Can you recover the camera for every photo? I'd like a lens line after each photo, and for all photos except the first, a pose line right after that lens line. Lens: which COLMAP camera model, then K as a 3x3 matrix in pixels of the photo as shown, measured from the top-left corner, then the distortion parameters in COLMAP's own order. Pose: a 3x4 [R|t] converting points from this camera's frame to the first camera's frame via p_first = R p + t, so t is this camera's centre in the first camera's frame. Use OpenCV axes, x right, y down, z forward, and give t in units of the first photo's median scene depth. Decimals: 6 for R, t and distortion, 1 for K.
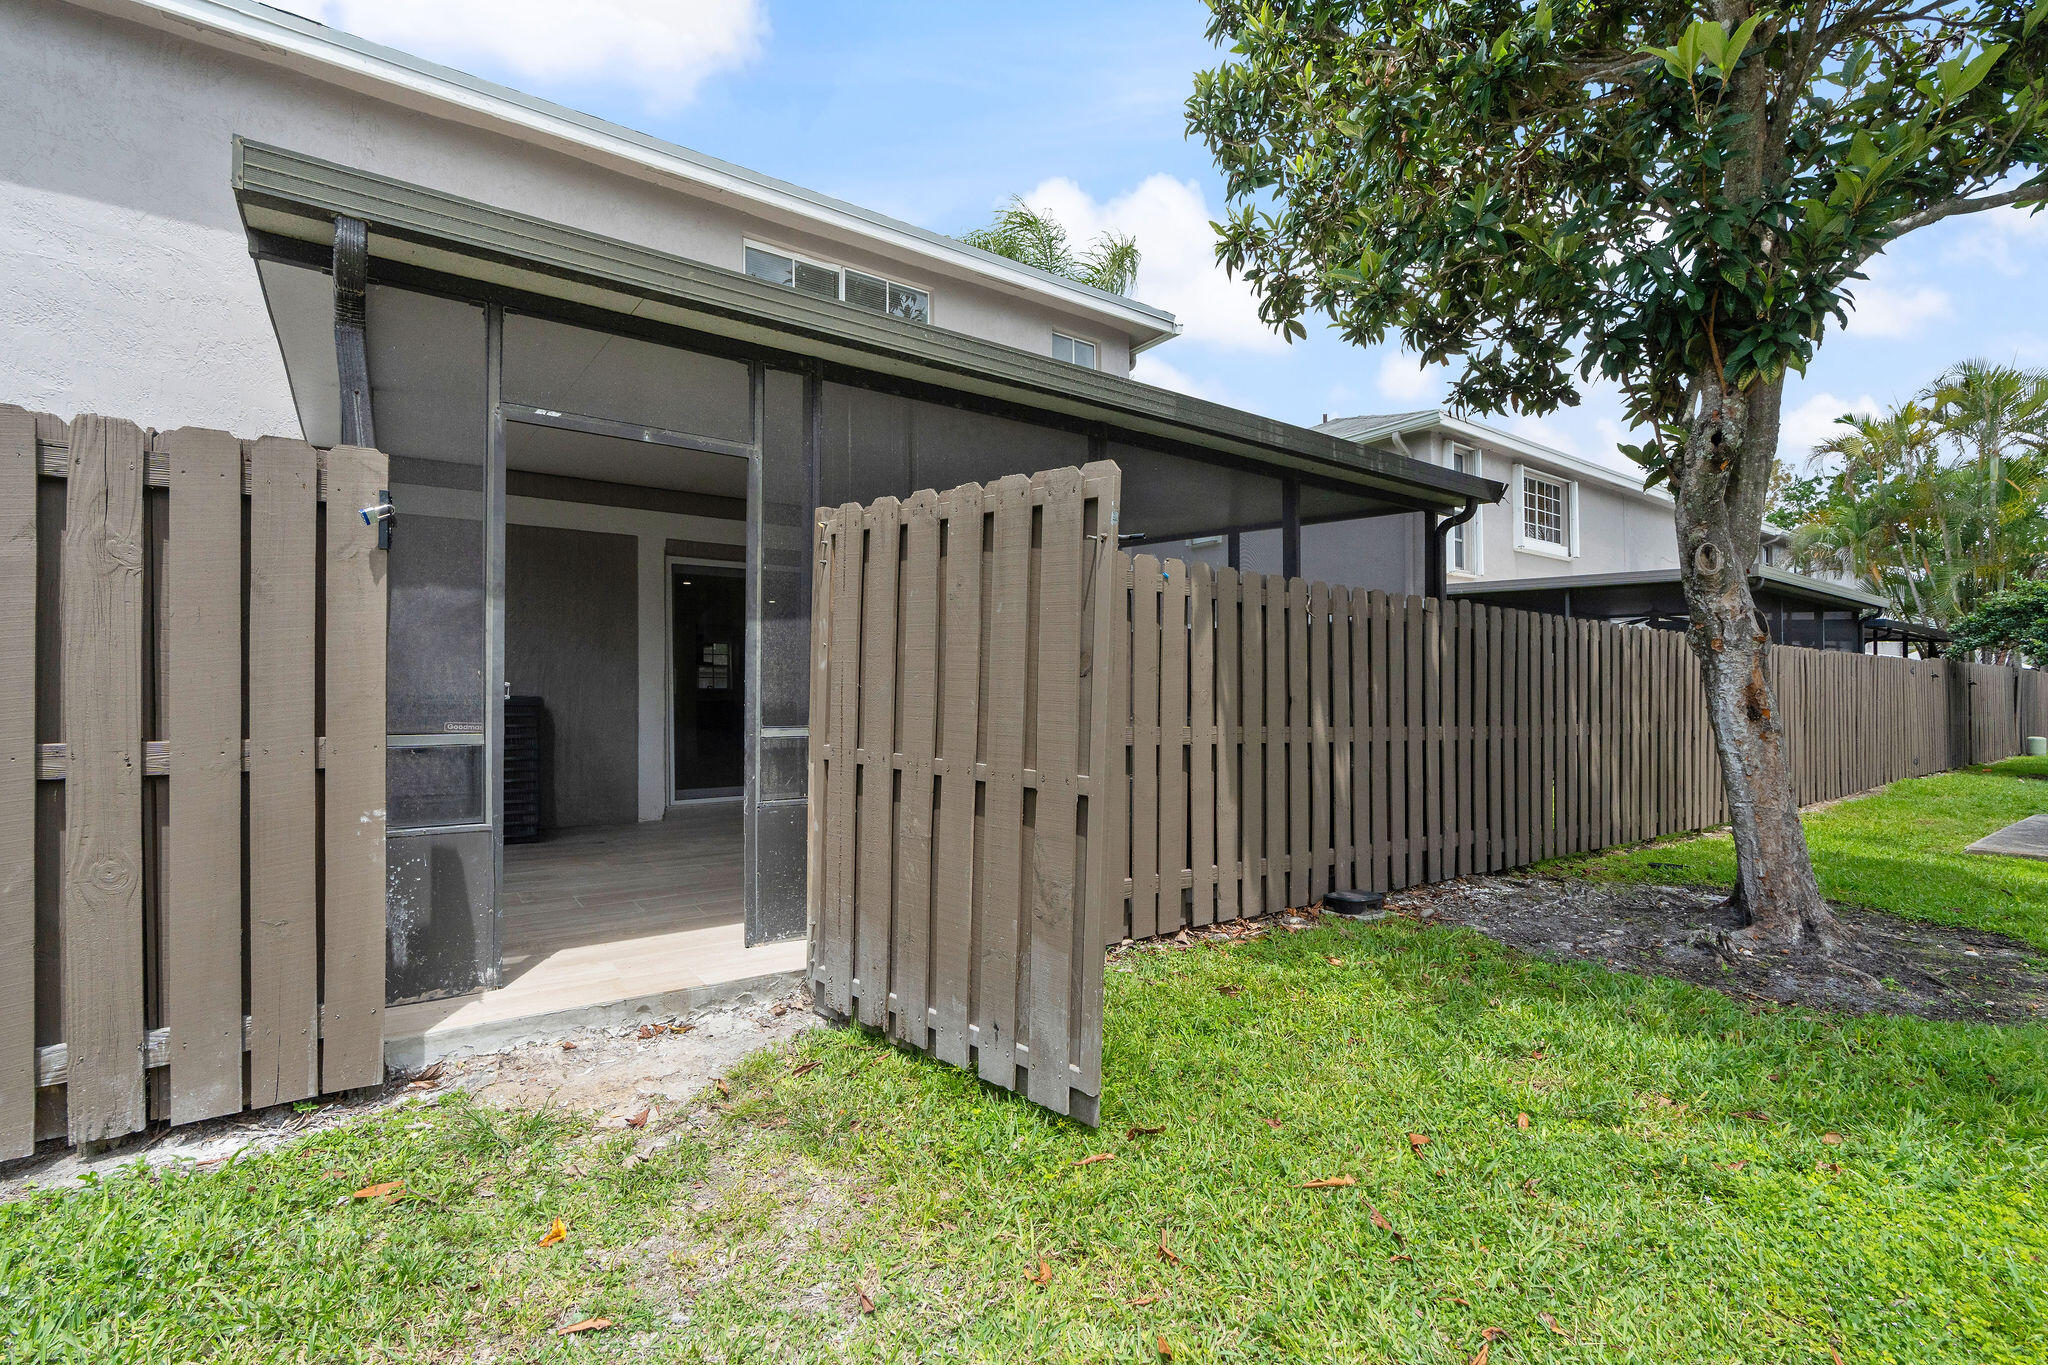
lens RADIAL K [[922.6, 0, 1033.1], [0, 922.6, 694.4], [0, 0, 1]] dist [-0.007581, 0.001113]
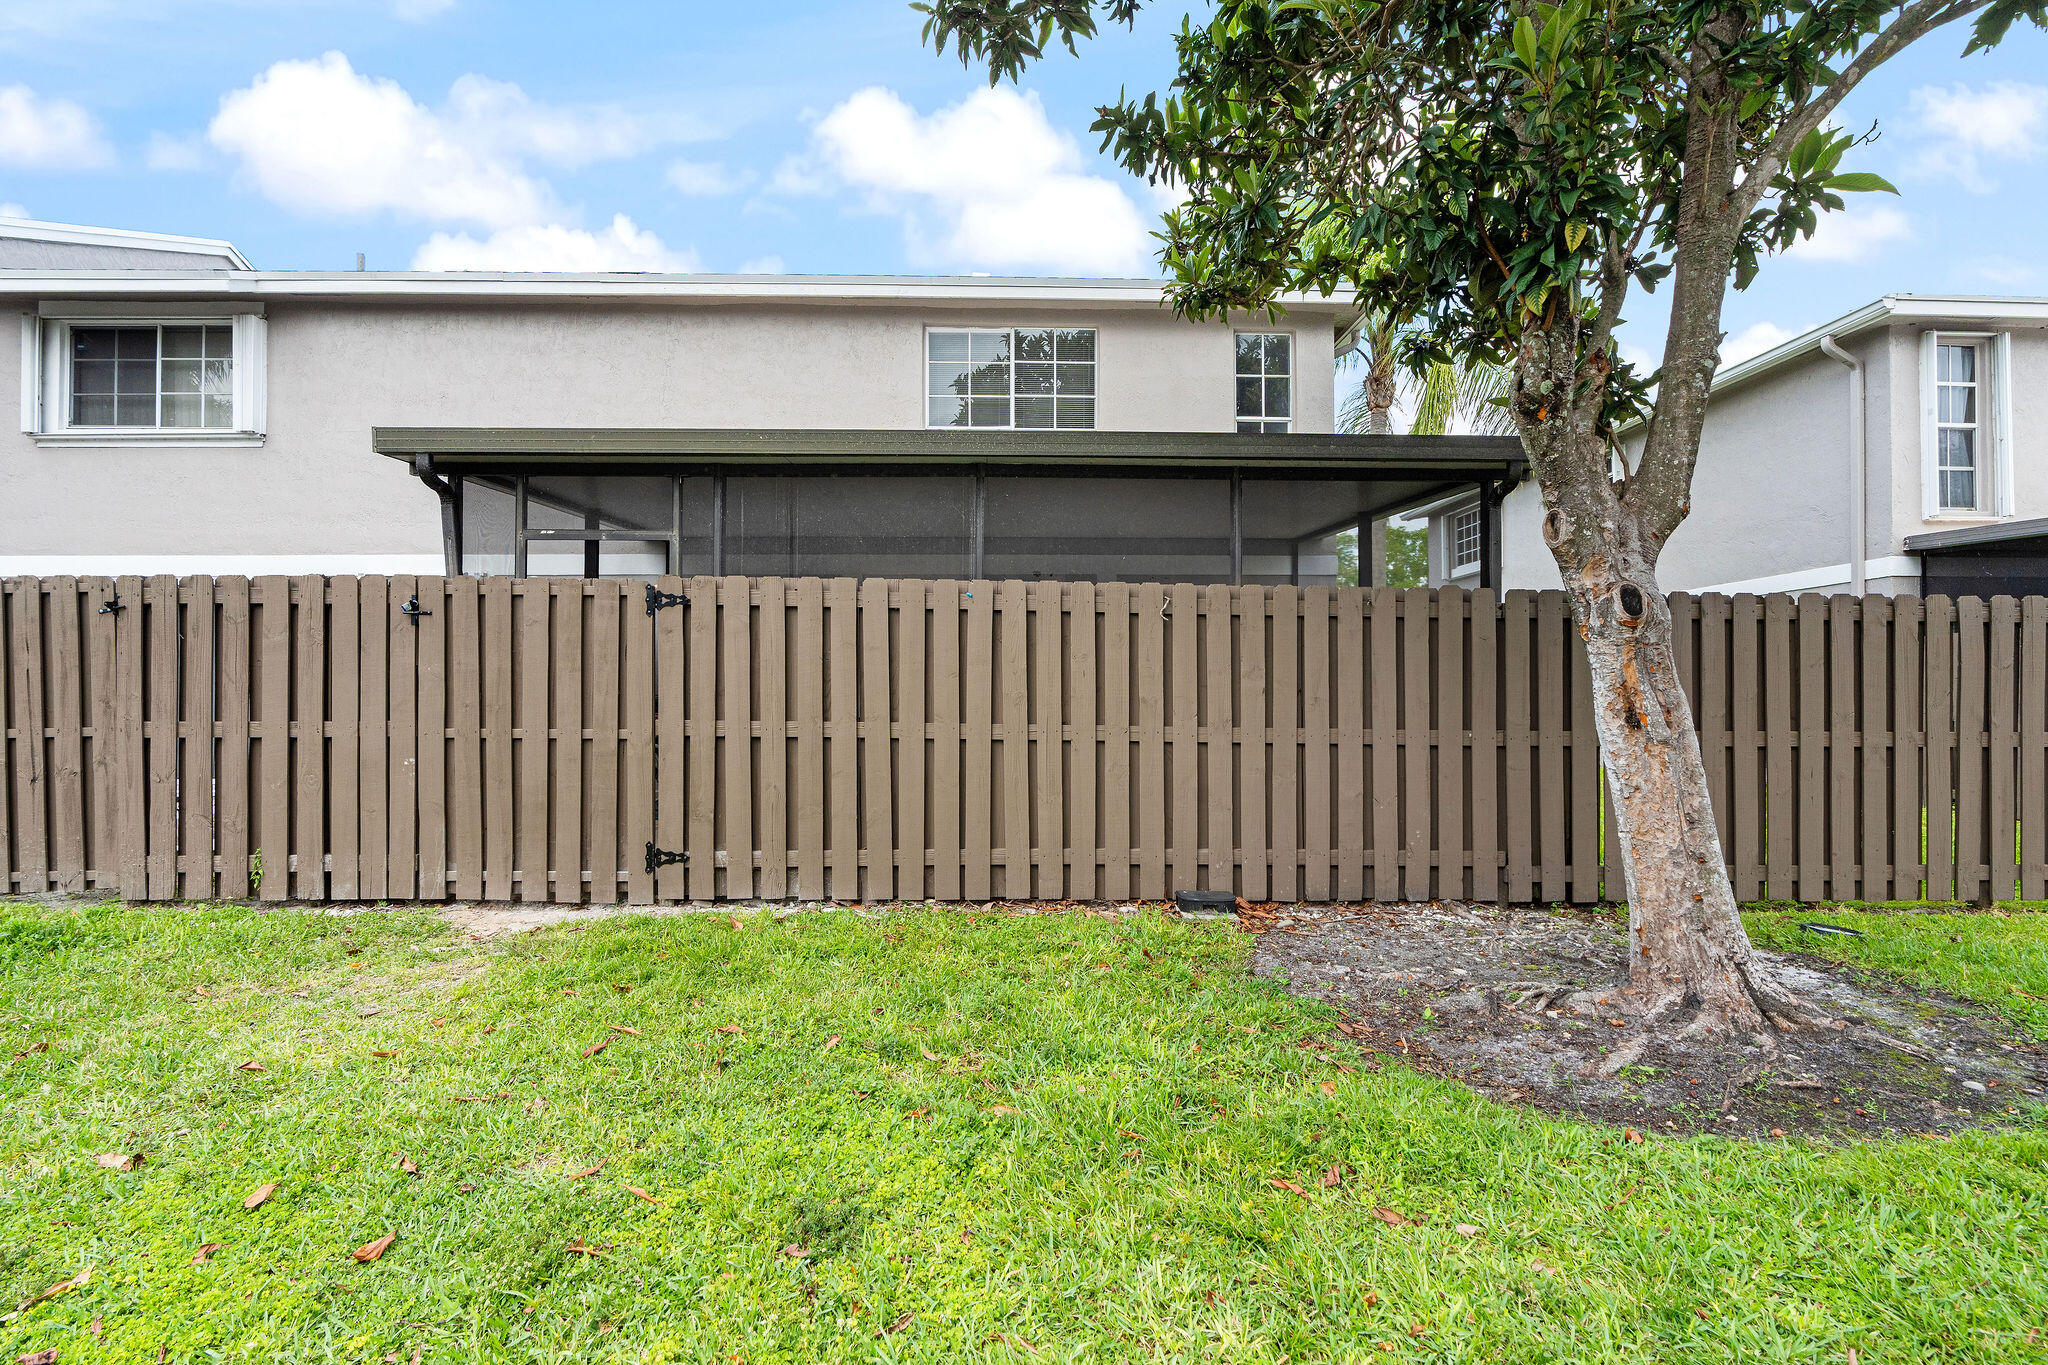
lens RADIAL K [[922.6, 0, 1033.1], [0, 922.6, 694.4], [0, 0, 1]] dist [-0.007581, 0.001113]
pose [[0.827859, -0.002125, -0.560933, 0.822671], [0.006001, 0.999969, 0.005068, -0.007199], [0.560905, -0.007562, 0.827846, 0.070044]]
